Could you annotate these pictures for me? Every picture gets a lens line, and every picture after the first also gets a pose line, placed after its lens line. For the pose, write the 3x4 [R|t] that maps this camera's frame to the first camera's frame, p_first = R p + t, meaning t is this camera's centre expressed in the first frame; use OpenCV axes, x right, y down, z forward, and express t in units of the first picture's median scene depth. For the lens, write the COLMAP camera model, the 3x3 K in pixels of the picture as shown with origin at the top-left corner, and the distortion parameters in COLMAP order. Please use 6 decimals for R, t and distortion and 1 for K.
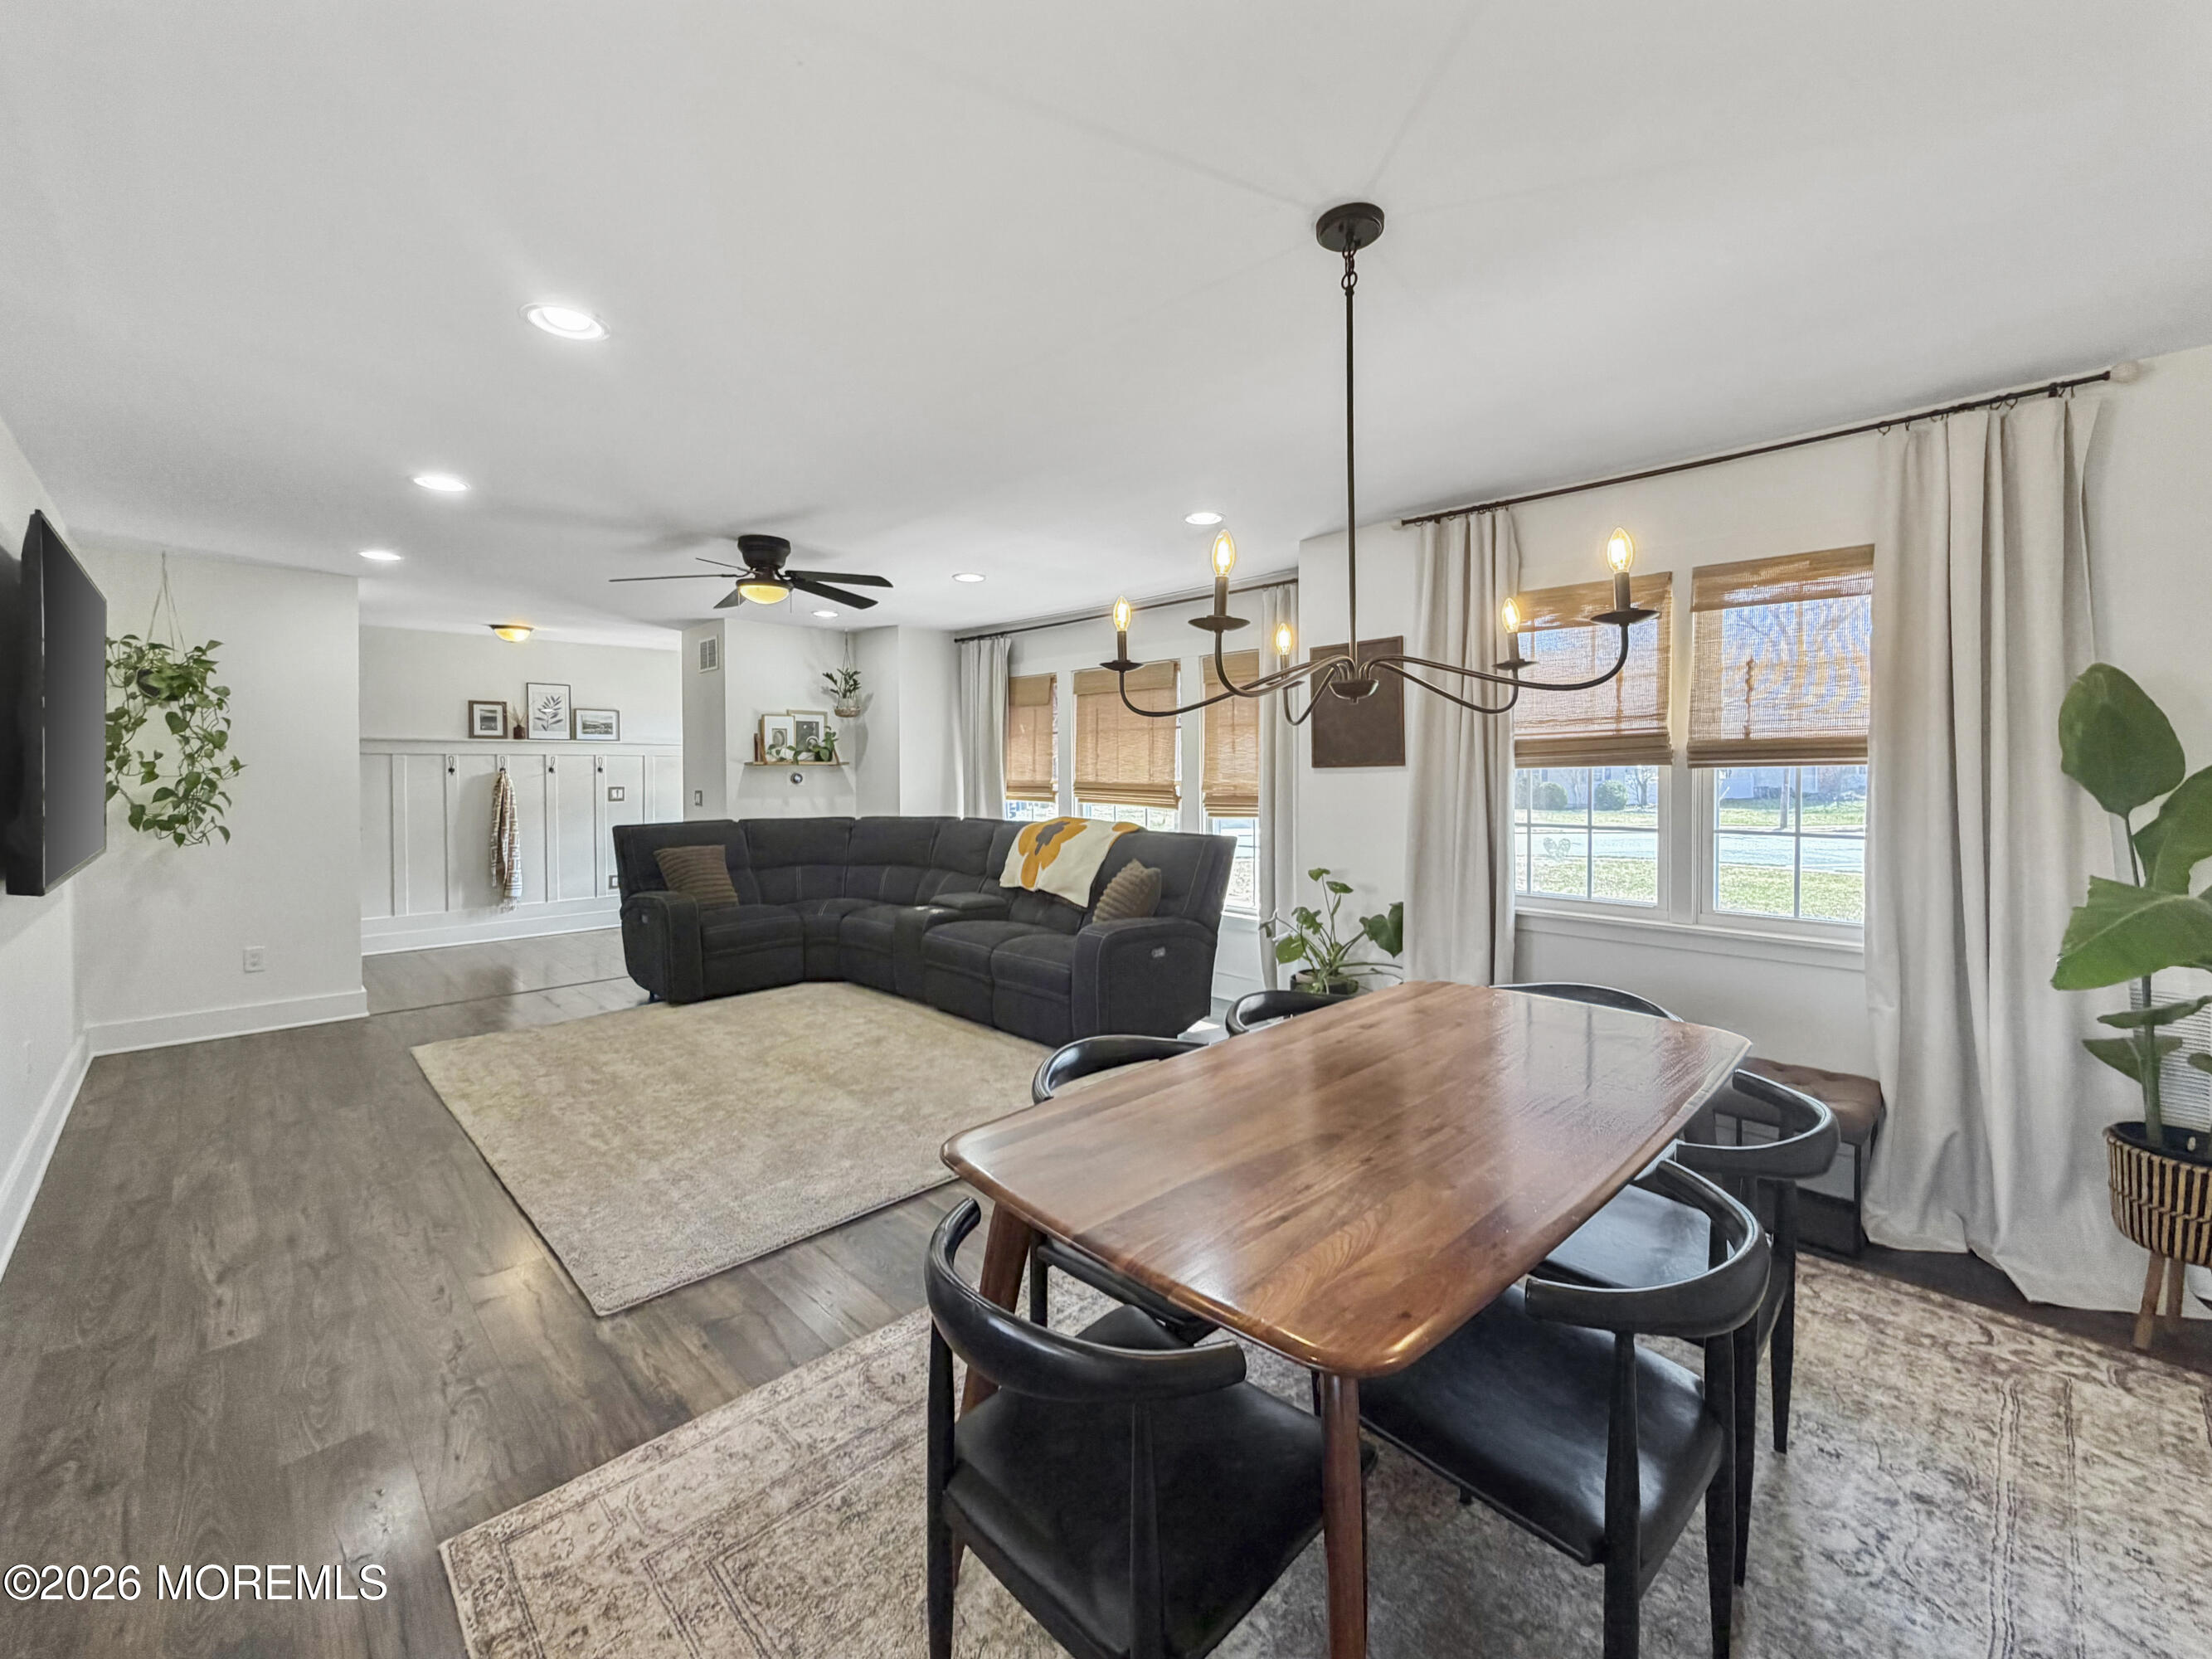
lens RADIAL K [[904.5, 0, 1106.5], [0, 904.5, 776.9], [0, 0, 1]] dist [0.000085, -0.000118]
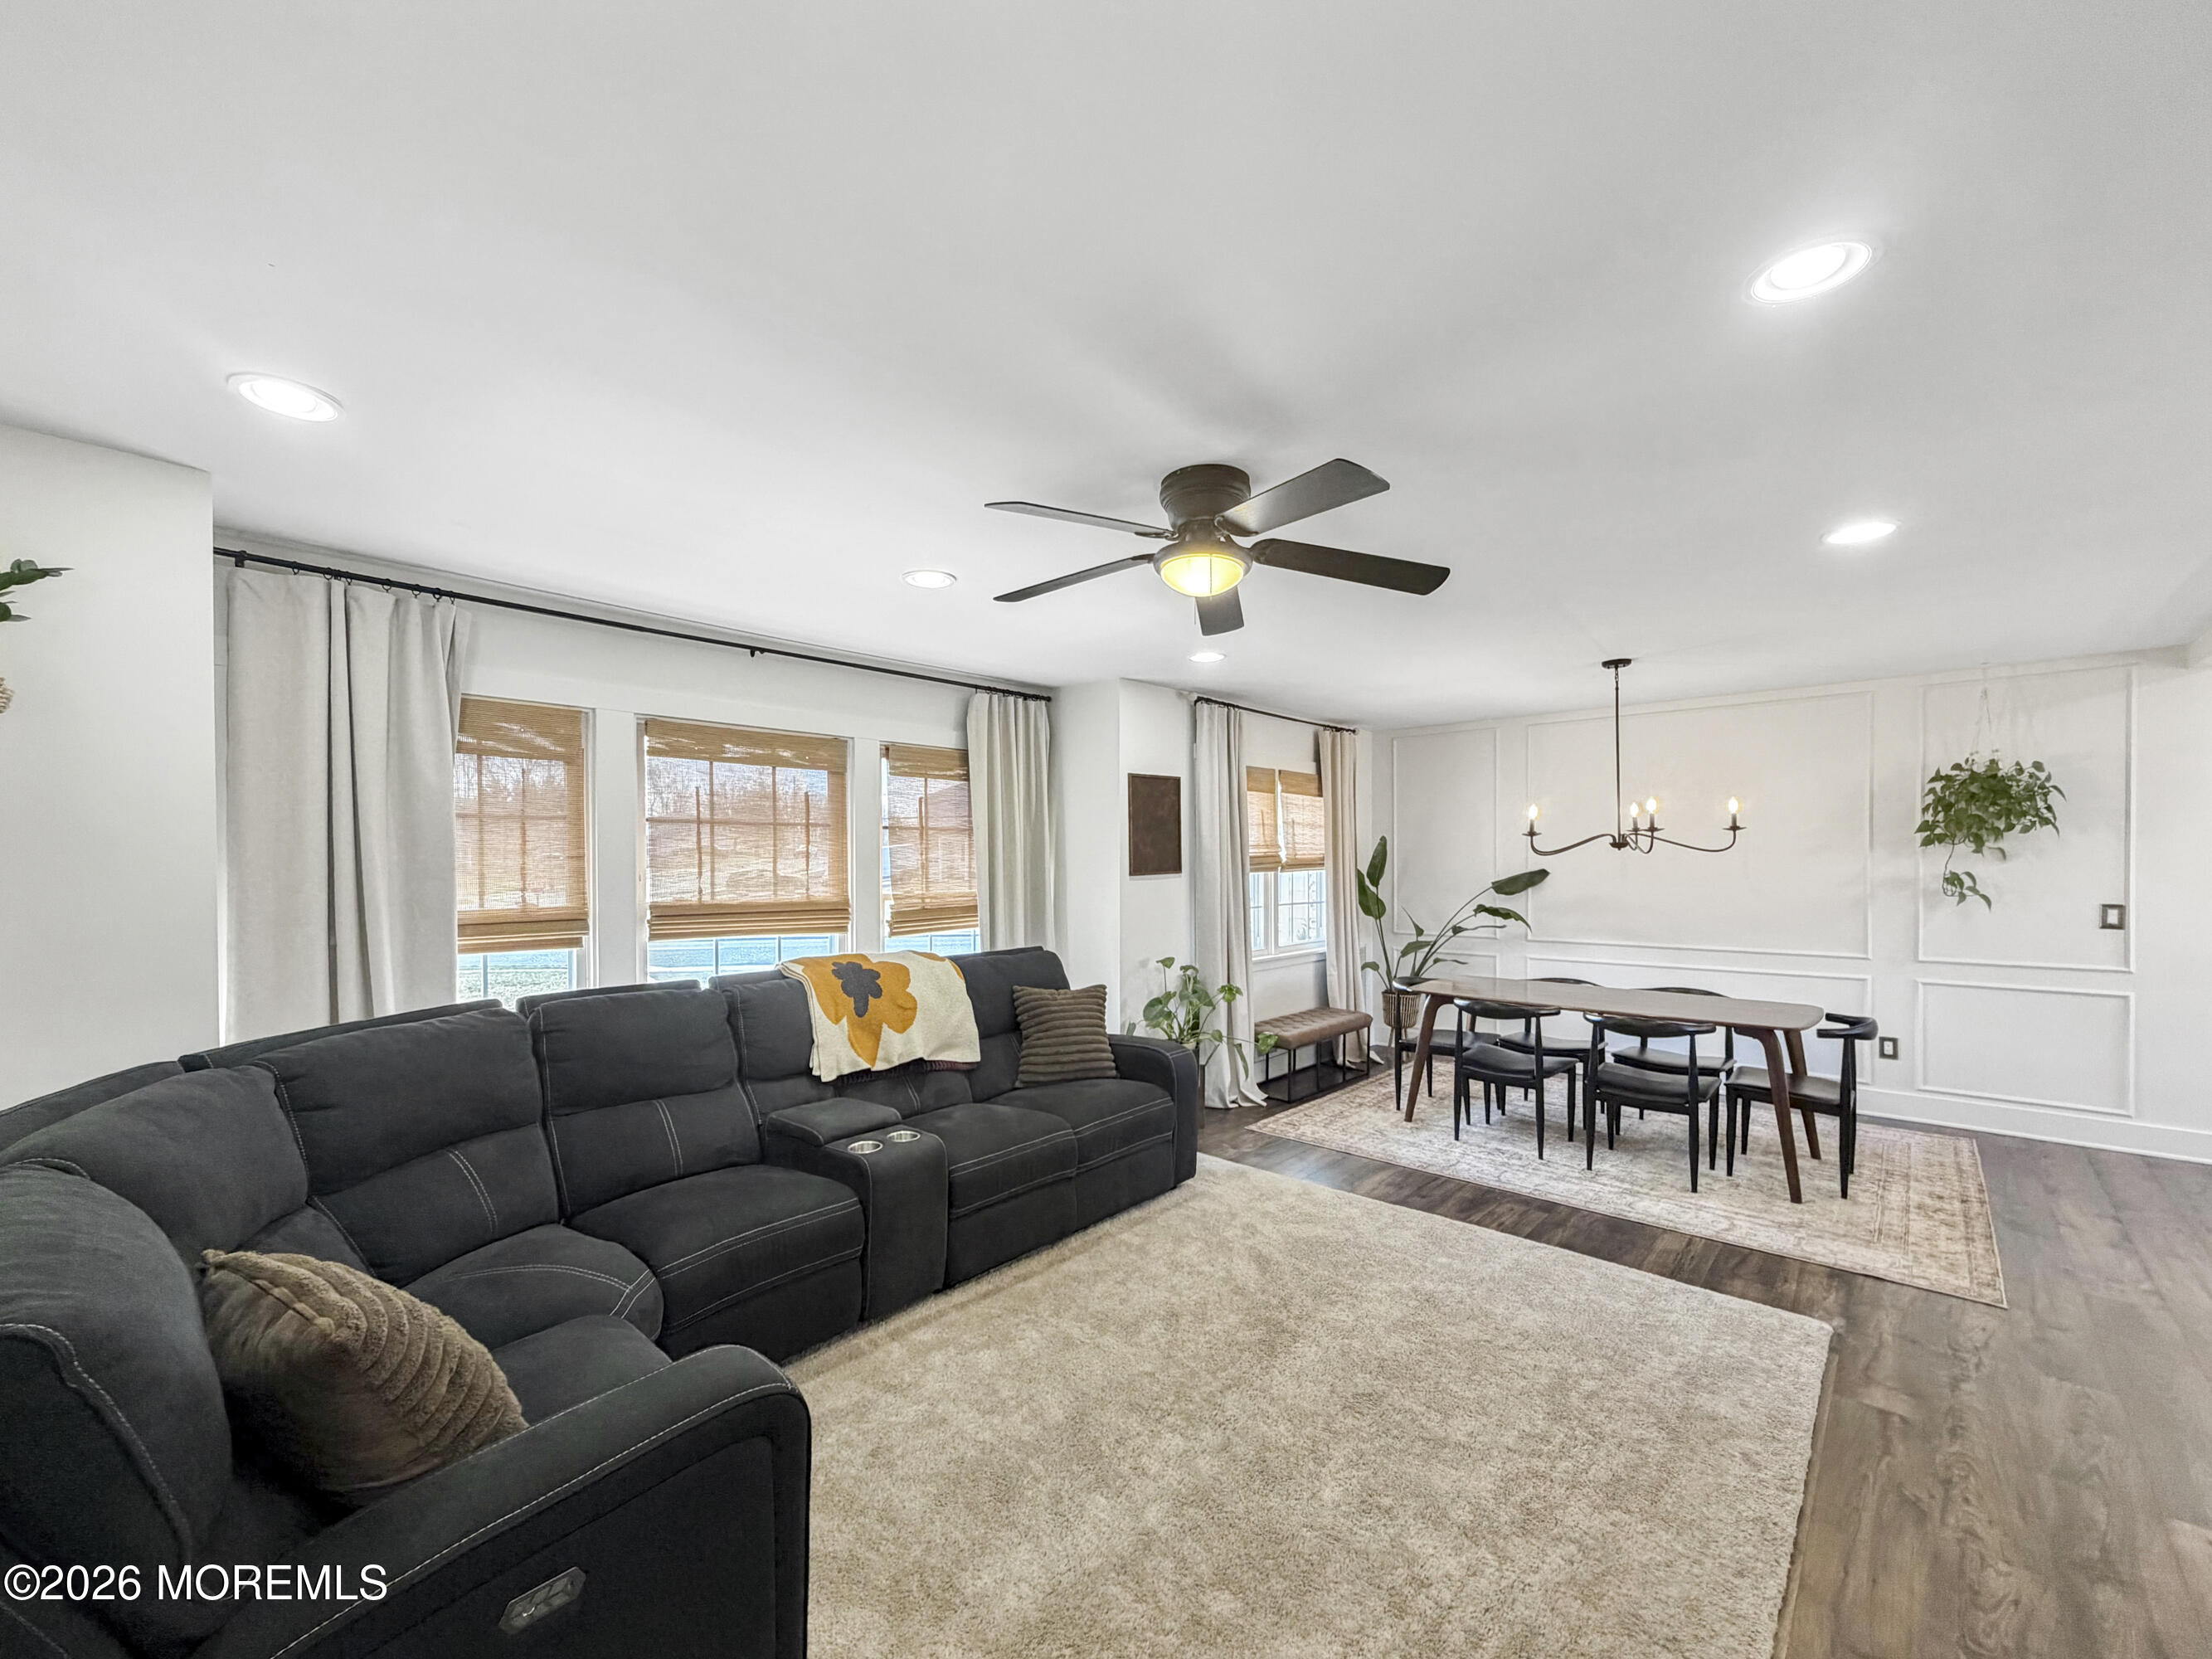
lens RADIAL K [[901.8, 0, 1092.0], [0, 901.8, 862.8], [0, 0, 1]] dist [-0.000409, -0.000028]
pose [[-0.046447, -0.000599, 0.998921, -0.776957], [0.013016, 0.999915, 0.001205, -0.023857], [-0.998836, 0.013058, -0.046435, 0.918391]]
